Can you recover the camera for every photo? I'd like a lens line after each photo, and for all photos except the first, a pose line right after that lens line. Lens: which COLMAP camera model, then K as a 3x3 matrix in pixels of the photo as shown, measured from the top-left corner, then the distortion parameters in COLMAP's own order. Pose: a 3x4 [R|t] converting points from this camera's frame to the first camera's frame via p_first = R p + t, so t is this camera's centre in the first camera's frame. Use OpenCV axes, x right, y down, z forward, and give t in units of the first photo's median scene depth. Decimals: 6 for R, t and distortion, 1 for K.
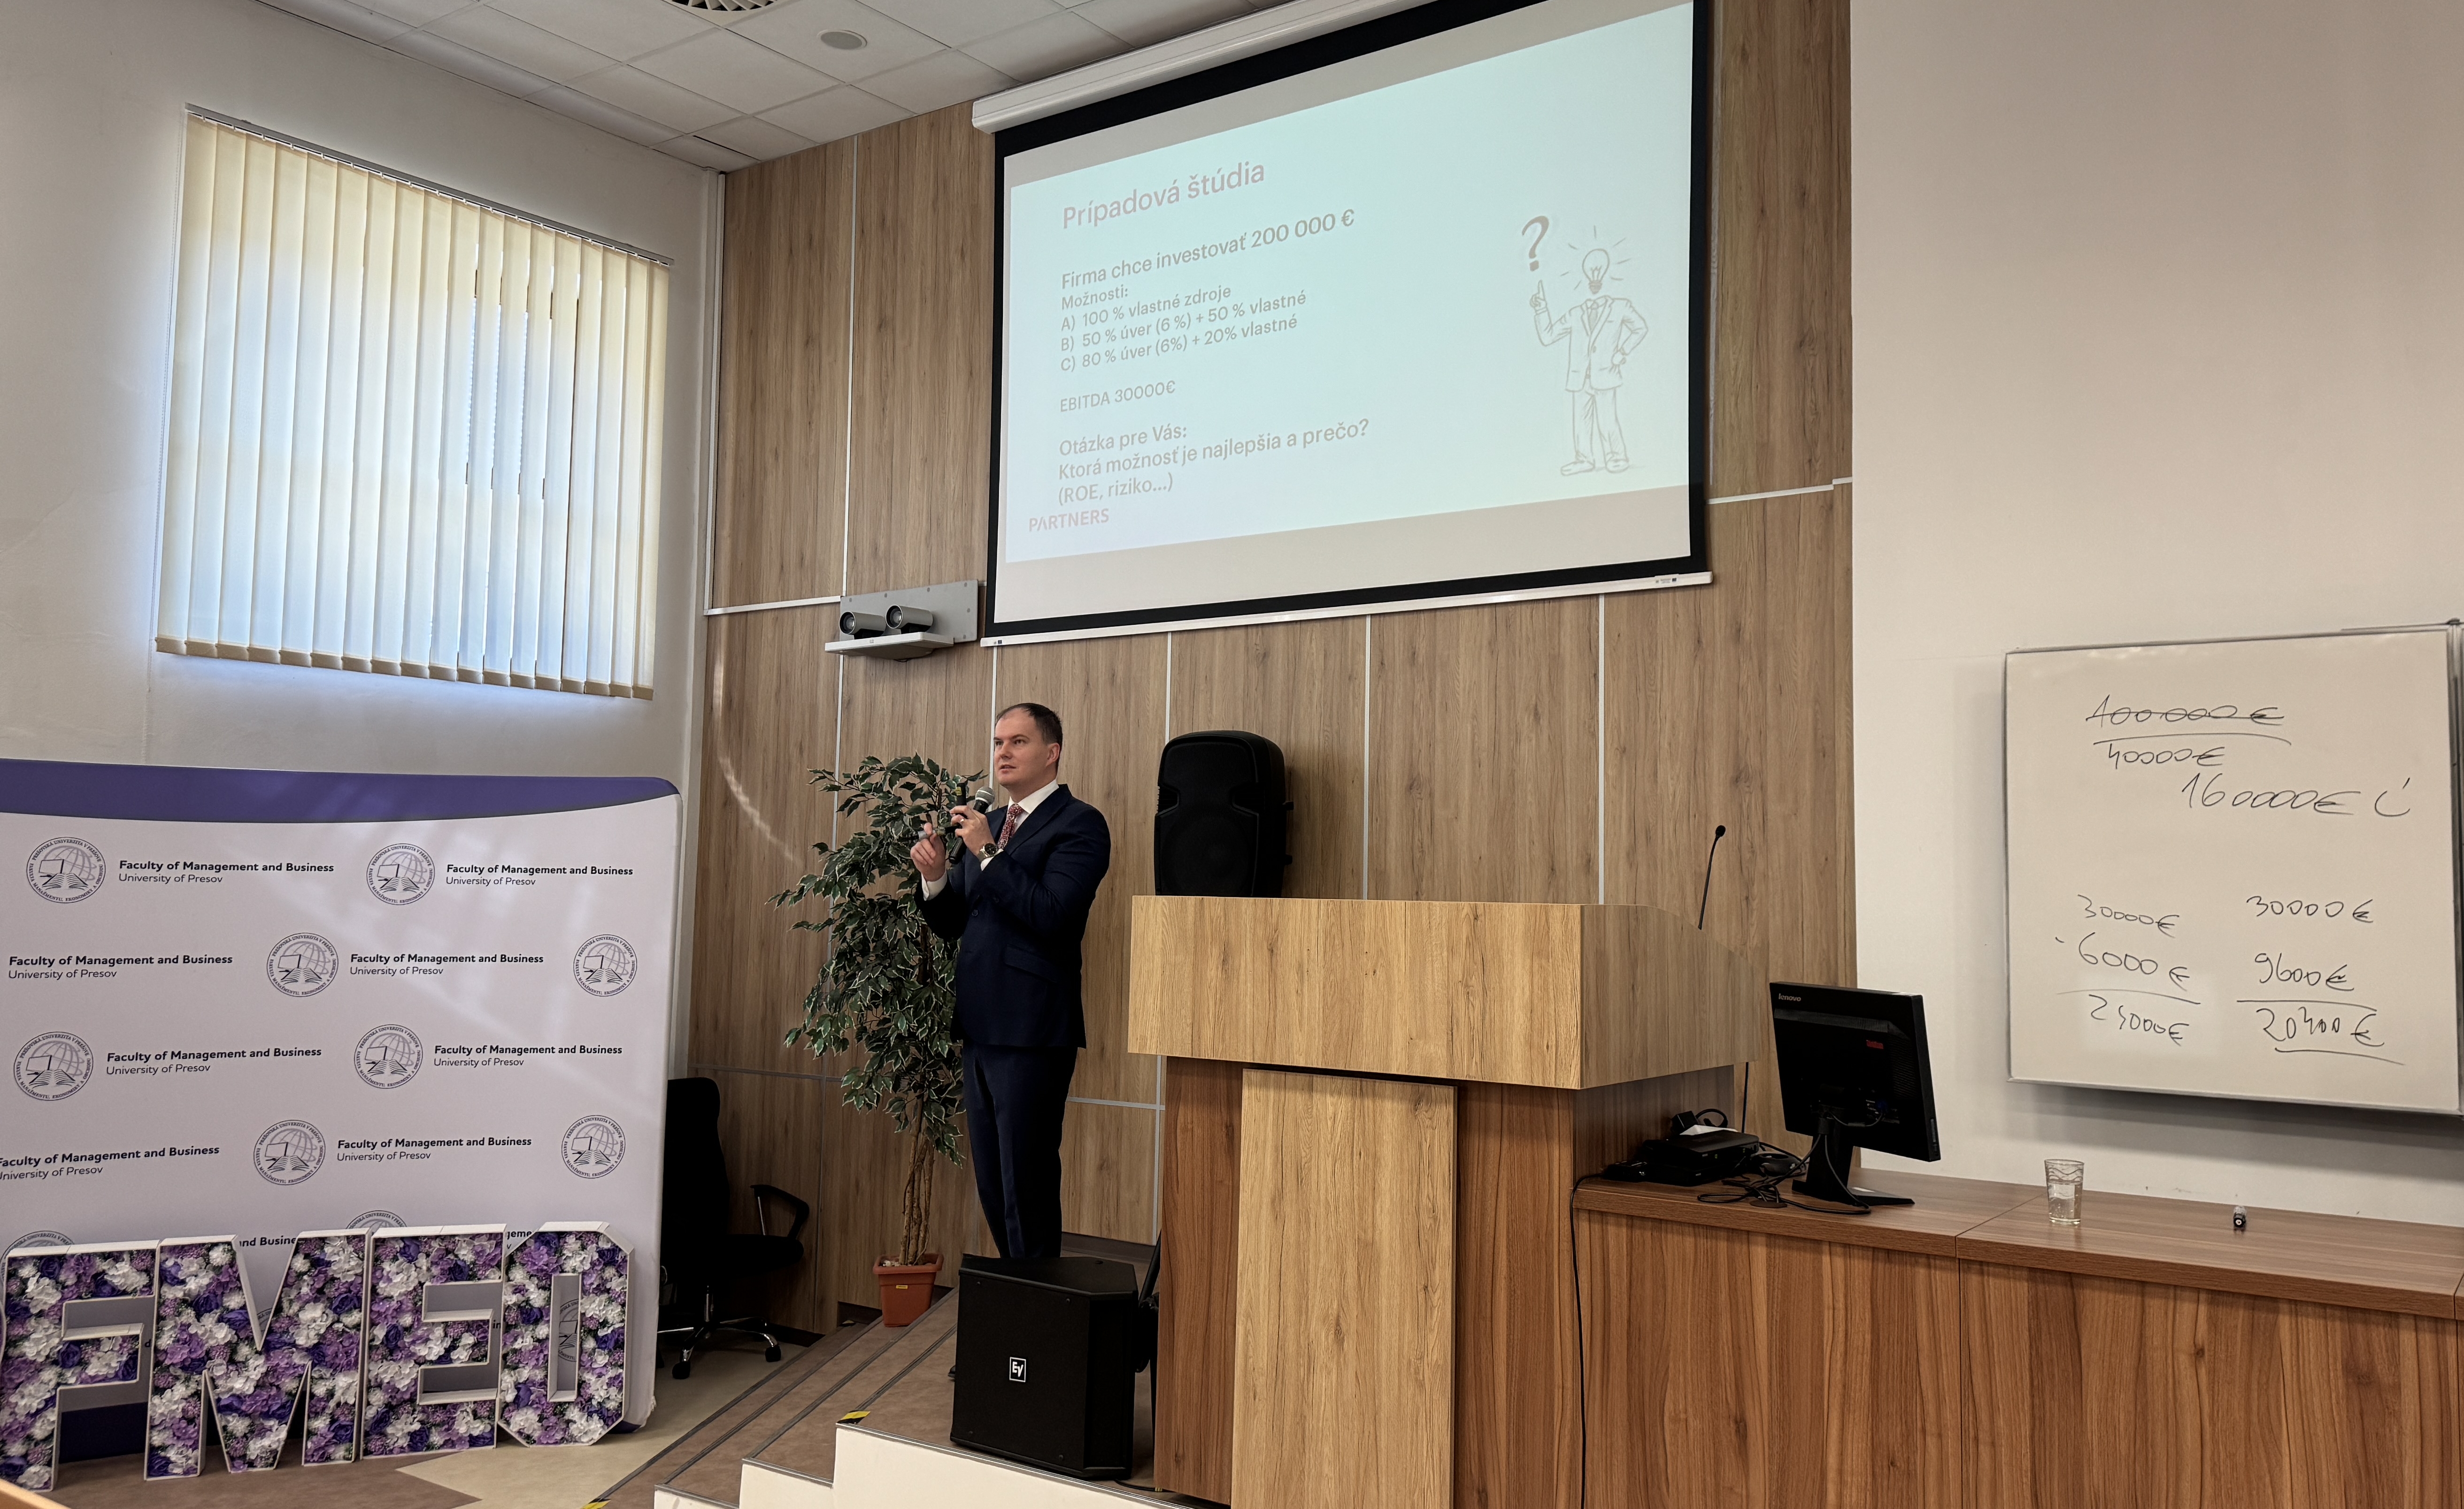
lens RADIAL K [[1876.4, 0, 1336.8], [0, 1876.4, 739.0], [0, 0, 1]] dist [0.178147, -0.328587]
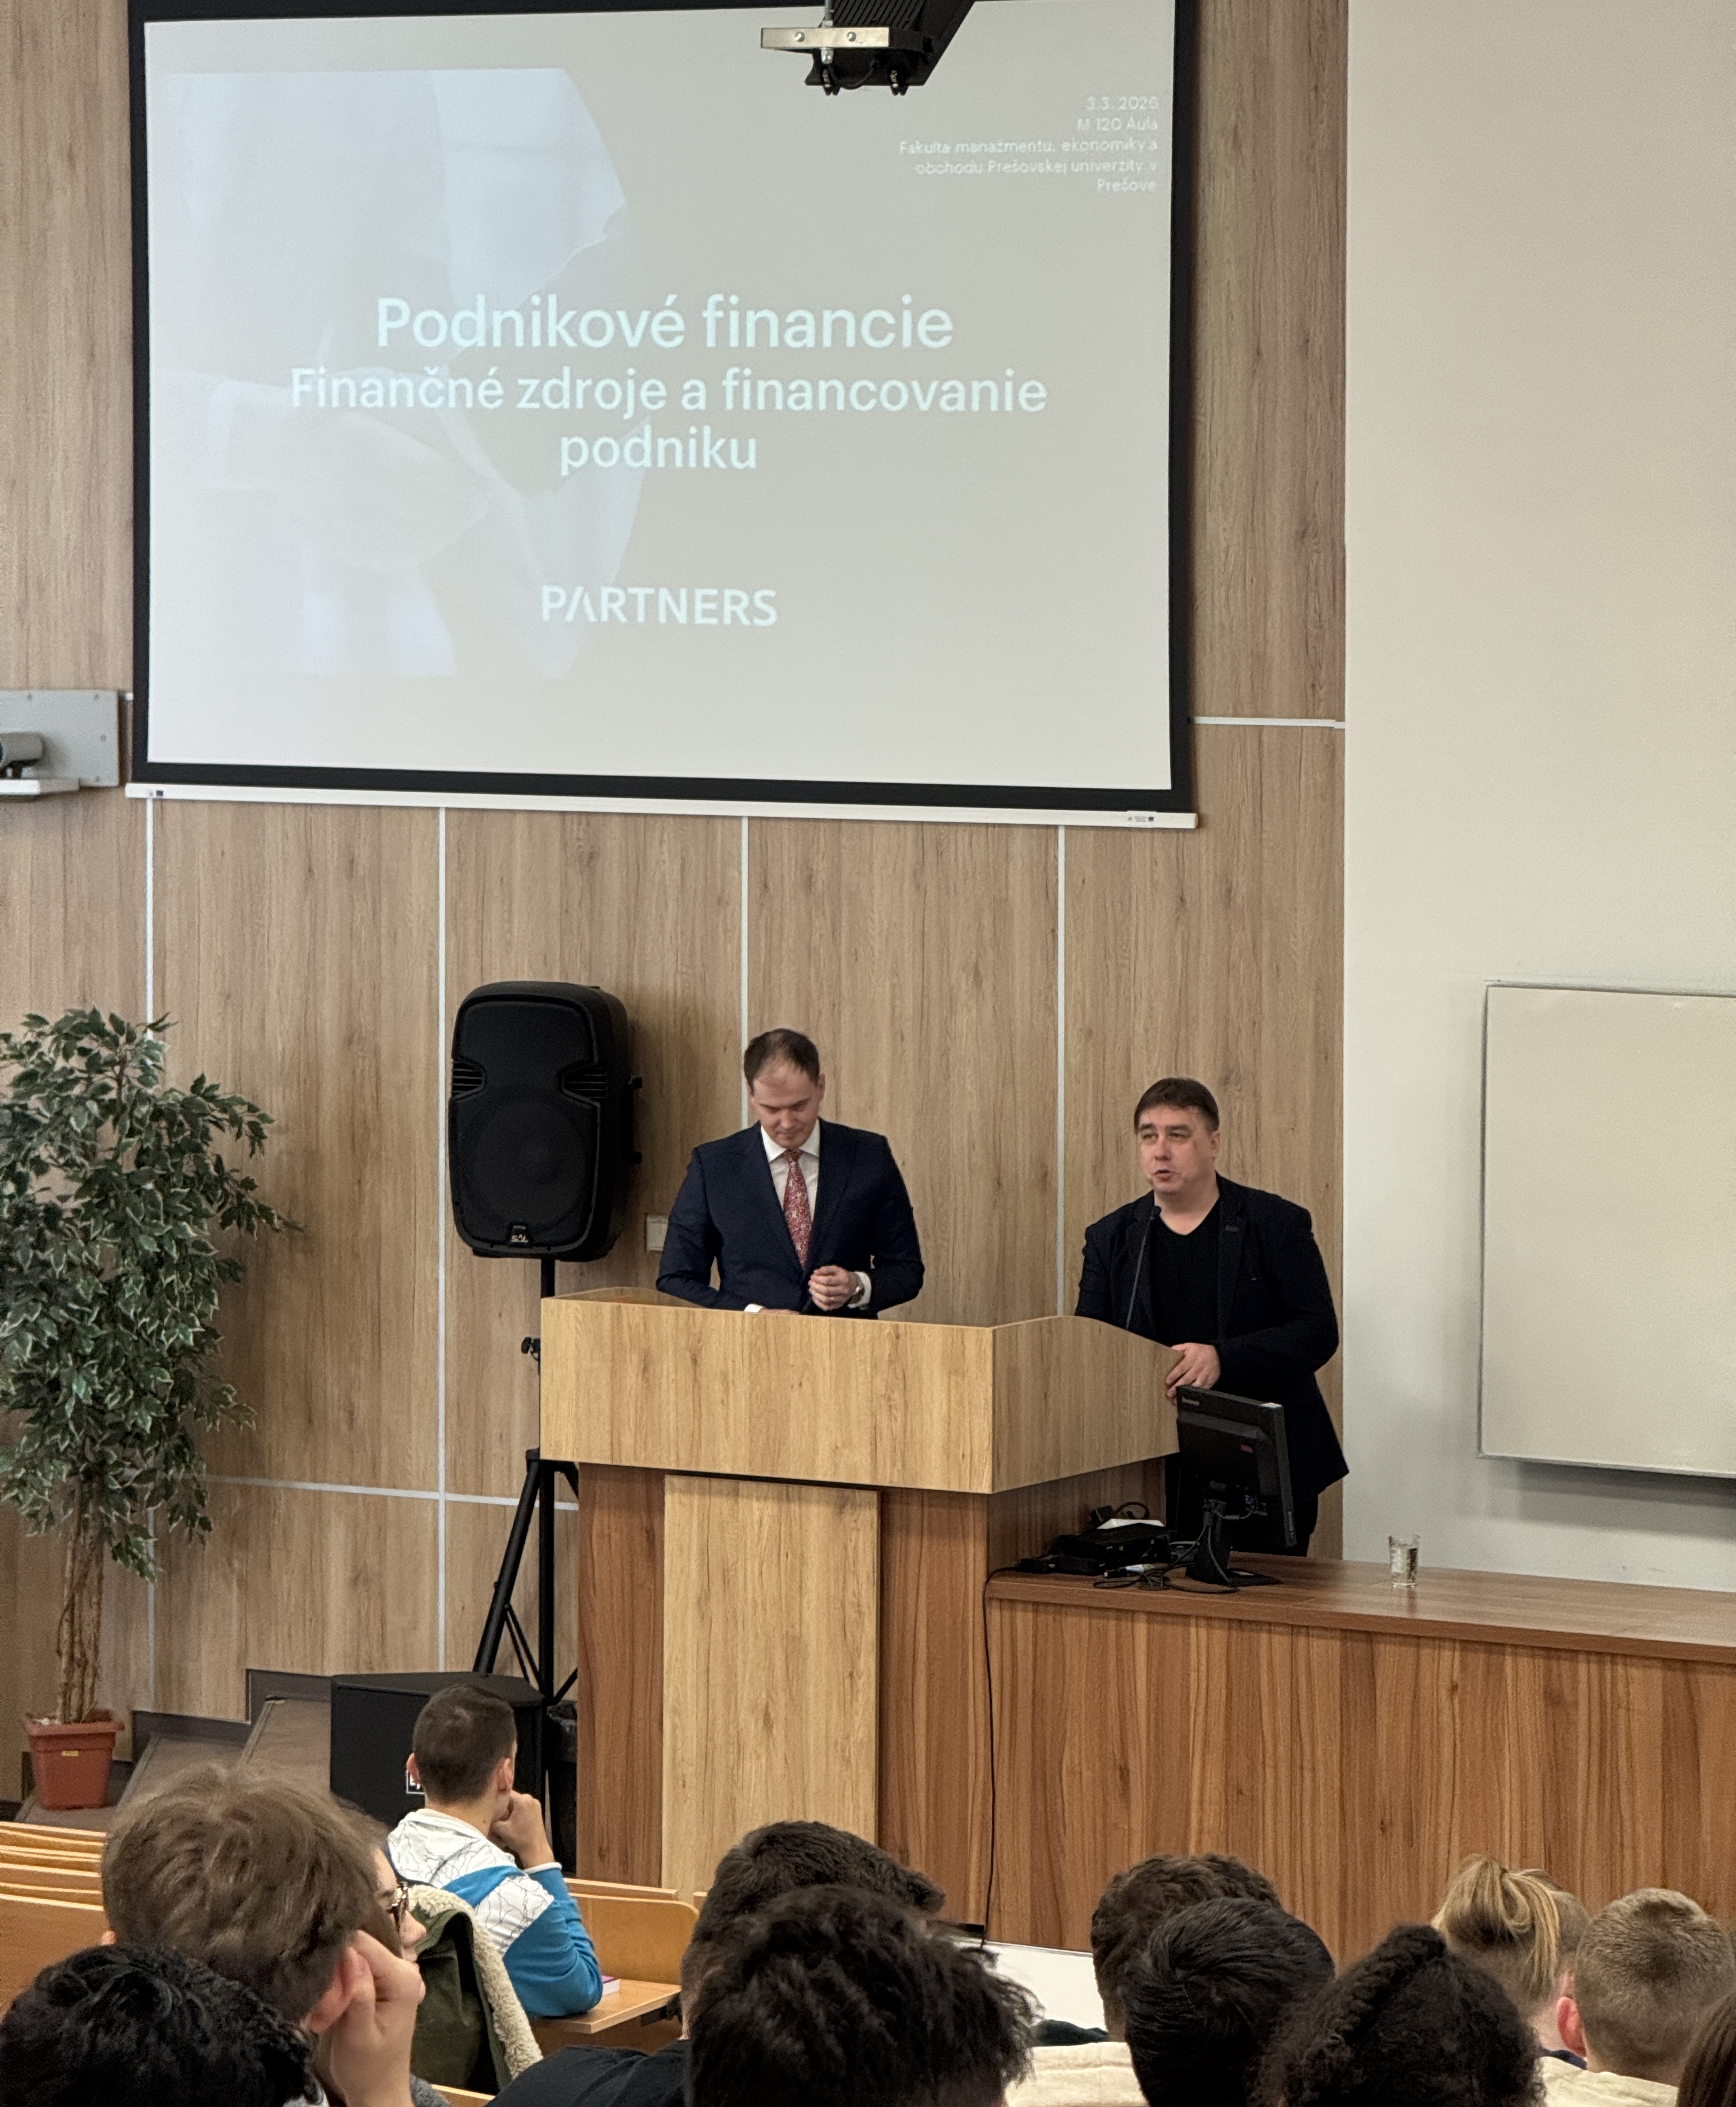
lens RADIAL K [[8032.9, 0, 868.0], [0, 8032.9, 1053.5], [0, 0, 1]] dist [0.303438, -1.567668]
pose [[0.997508, -0.016841, 0.068519, -0.232923], [0.006147, 0.988148, 0.153378, -0.704981], [-0.070289, -0.152575, 0.985789, -3.201052]]
